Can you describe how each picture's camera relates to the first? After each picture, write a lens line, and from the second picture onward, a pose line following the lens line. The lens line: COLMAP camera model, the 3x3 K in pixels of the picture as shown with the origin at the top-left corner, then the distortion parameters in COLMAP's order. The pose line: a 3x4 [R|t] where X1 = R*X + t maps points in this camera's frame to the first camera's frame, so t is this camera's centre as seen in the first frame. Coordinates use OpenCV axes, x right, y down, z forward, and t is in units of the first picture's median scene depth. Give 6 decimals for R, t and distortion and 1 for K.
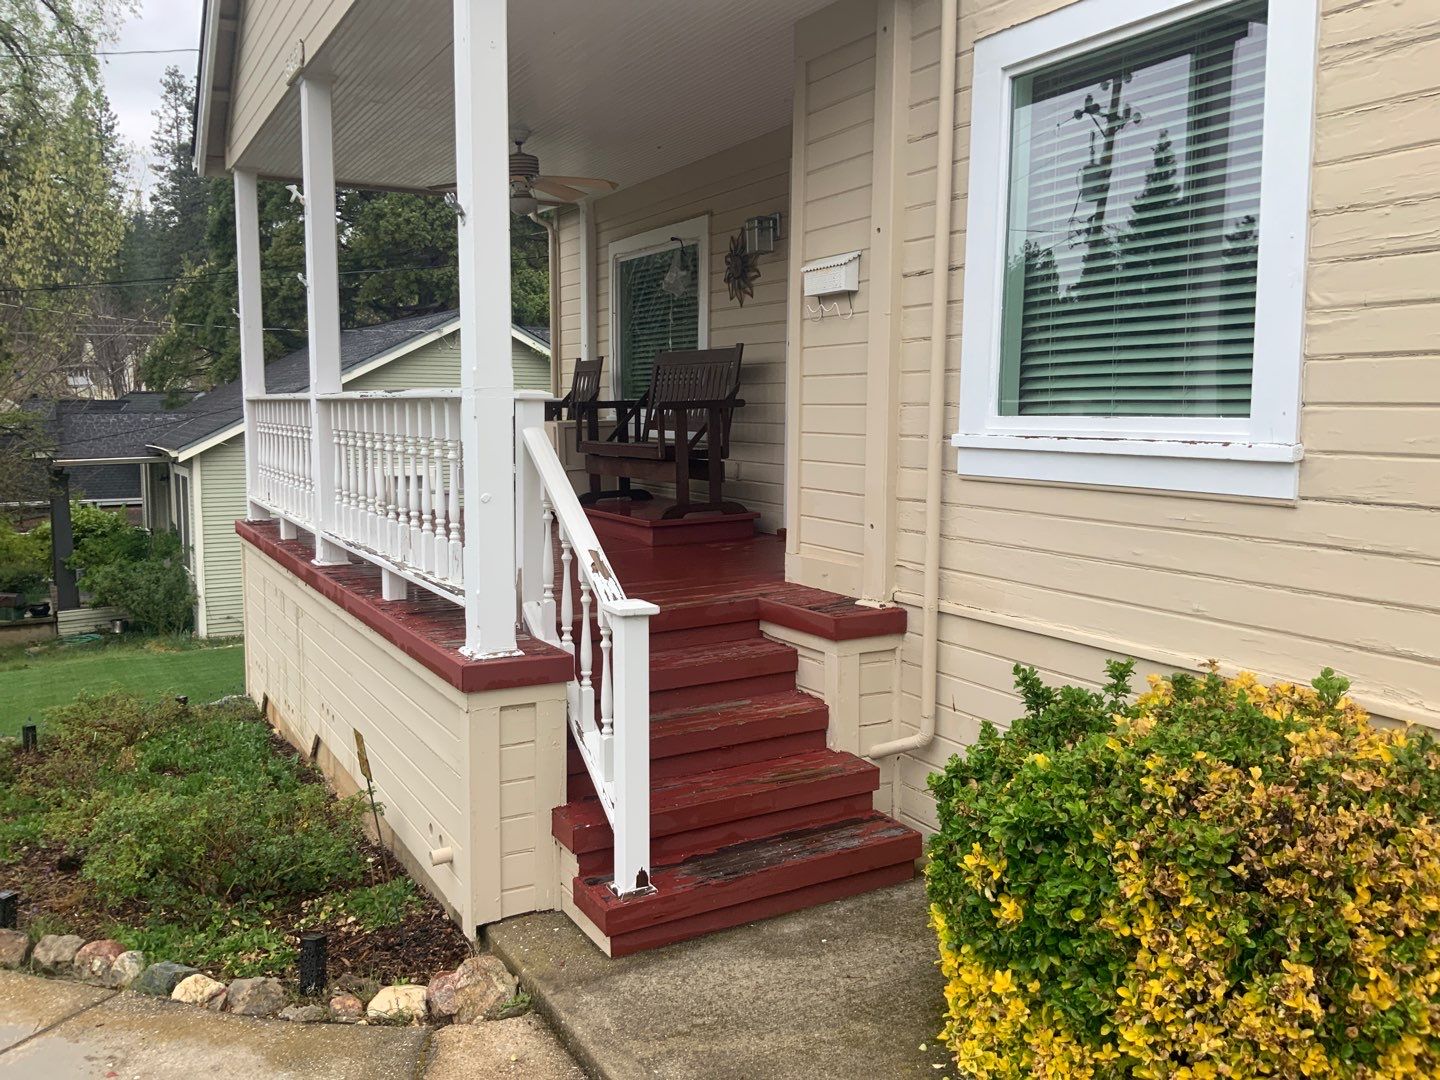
lens RADIAL K [[1191.5, 0, 711.8], [0, 1191.5, 540.2], [0, 0, 1]] dist [0.110139, -0.223136]
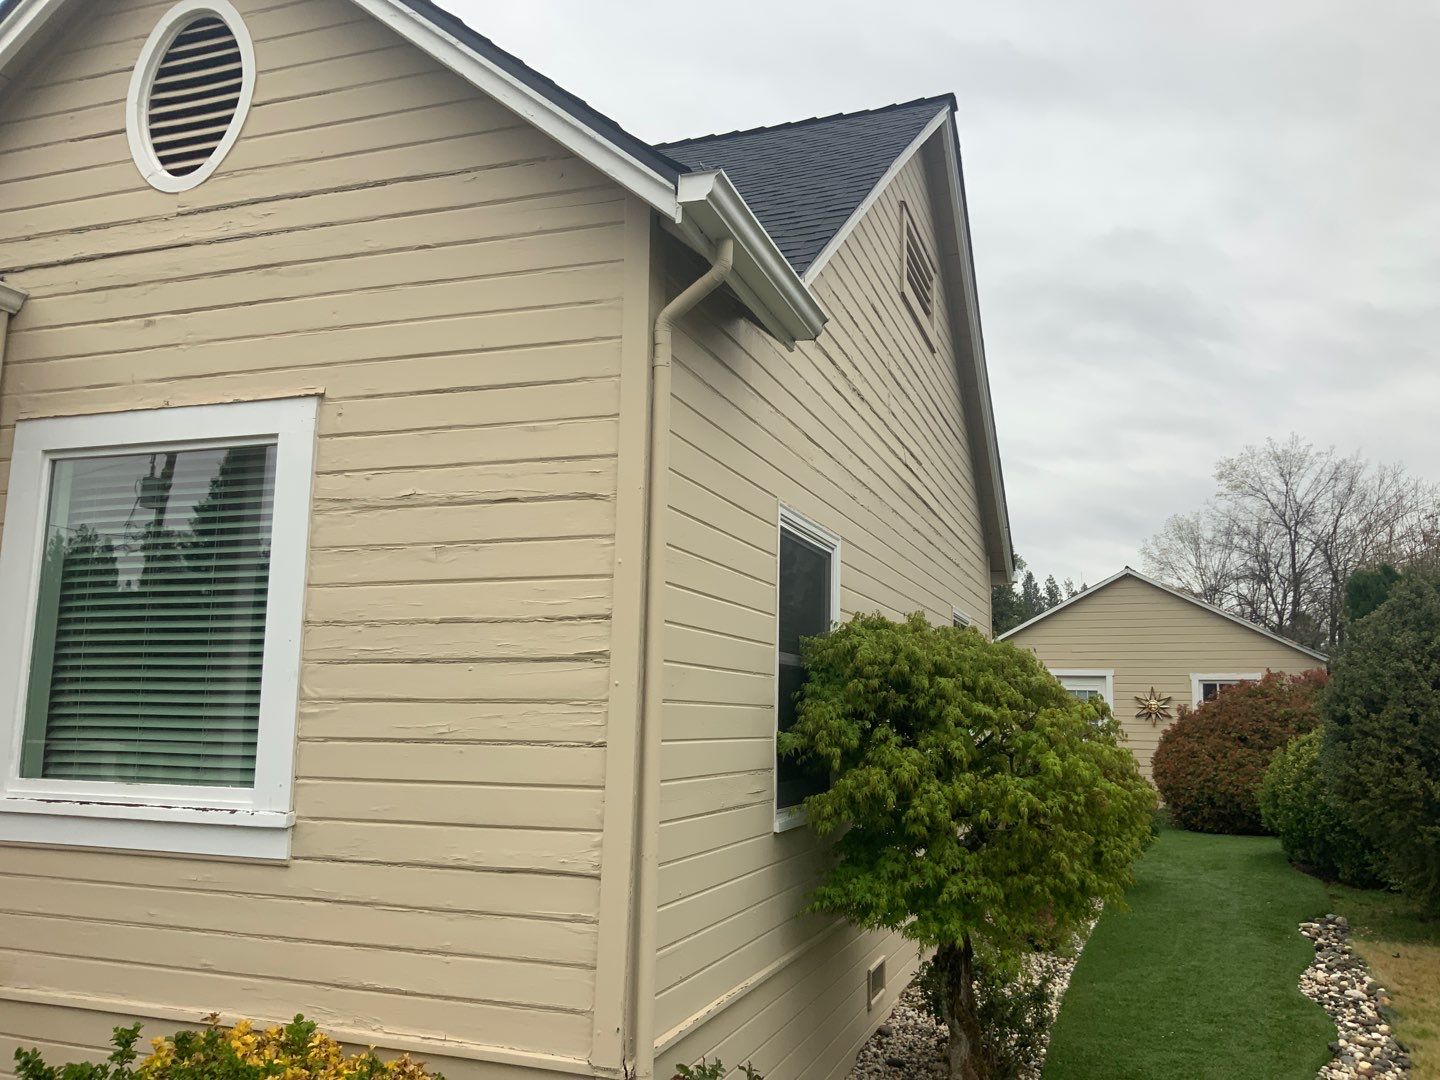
lens RADIAL K [[1202.6, 0, 717.2], [0, 1202.6, 535.2], [0, 0, 1]] dist [0.020810, -0.040036]
pose [[0.736615, 0.109461, 0.667396, -0.021762], [0.061762, 0.971805, -0.227554, -0.032039], [-0.673487, 0.208839, 0.709085, -0.128741]]
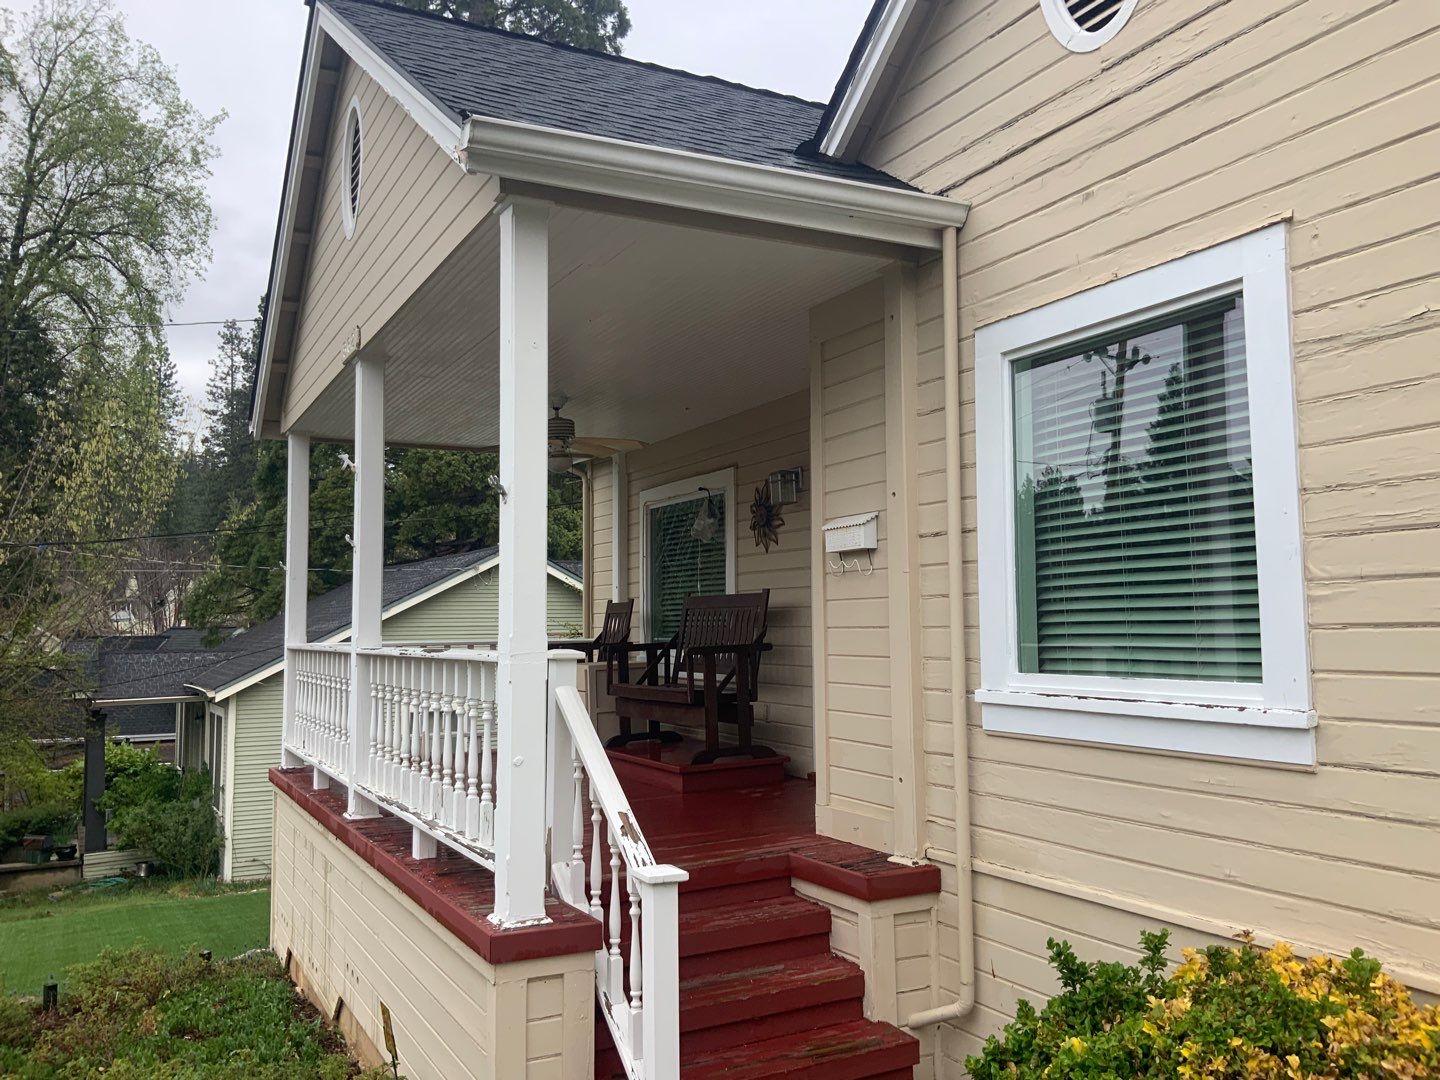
lens RADIAL K [[1191.5, 0, 711.8], [0, 1191.5, 540.2], [0, 0, 1]] dist [0.110139, -0.223136]
pose [[0.999583, -0.015845, -0.024125, 0.003354], [0.011107, 0.982645, -0.185161, -0.025261], [0.026640, 0.184816, 0.982412, -0.030304]]
